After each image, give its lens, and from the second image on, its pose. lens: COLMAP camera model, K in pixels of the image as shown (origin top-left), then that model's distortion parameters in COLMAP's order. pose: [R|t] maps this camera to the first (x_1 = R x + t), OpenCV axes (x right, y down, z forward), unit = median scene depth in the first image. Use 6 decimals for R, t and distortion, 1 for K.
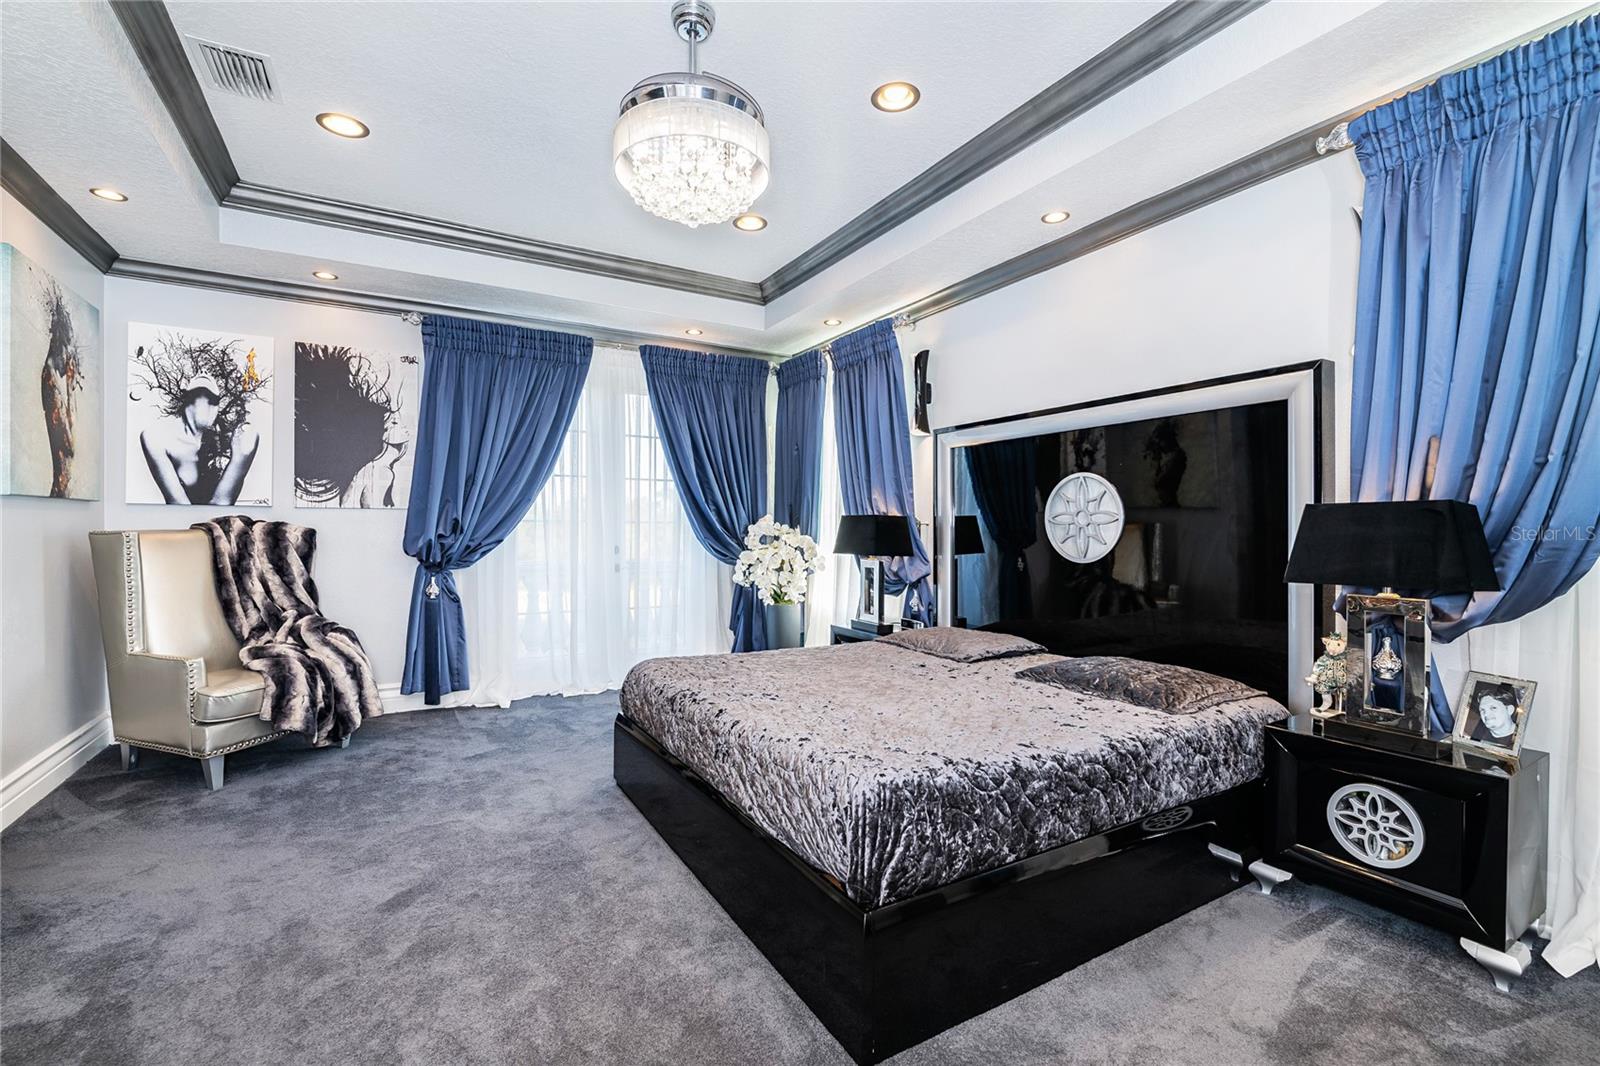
lens RADIAL K [[690.7, 0, 803.6], [0, 690.7, 530.2], [0, 0, 1]] dist [-0.004513, -0.004838]
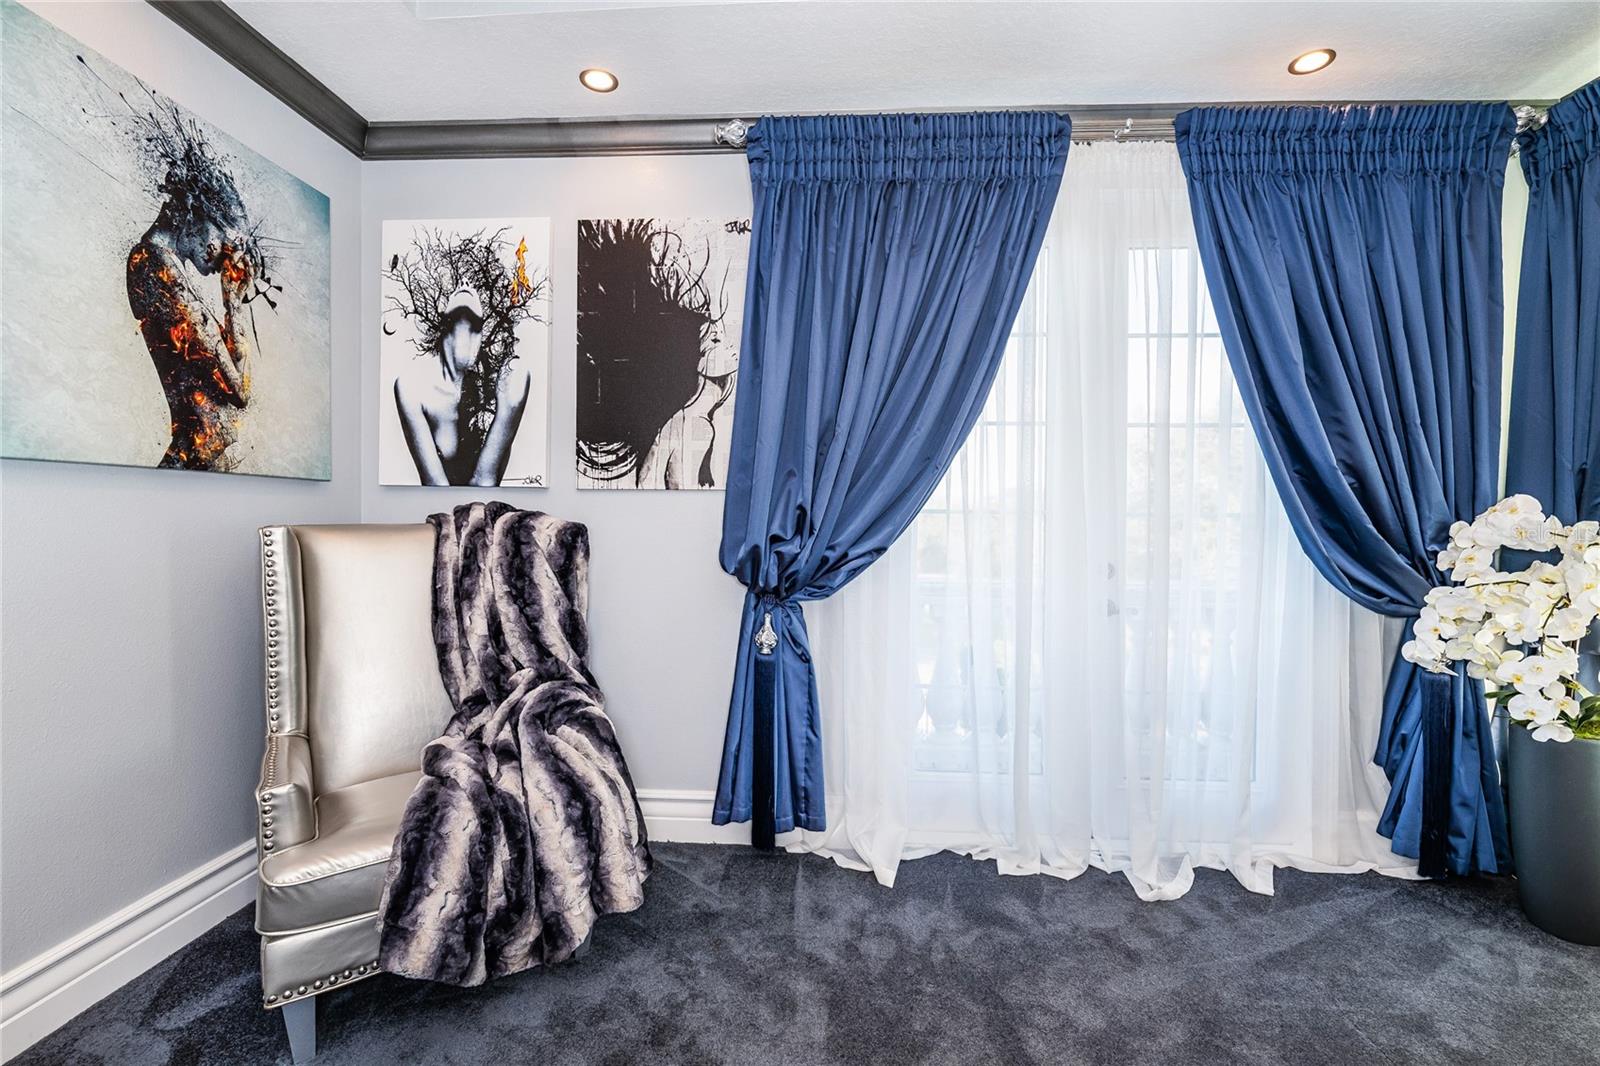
lens RADIAL K [[690.7, 0, 806.0], [0, 690.7, 527.5], [0, 0, 1]] dist [-0.004513, -0.004838]
pose [[0.832263, 0.010085, -0.554290, -0.267153], [-0.009057, 0.999948, 0.004595, -0.003835], [0.554307, 0.001196, 0.832311, 0.714213]]
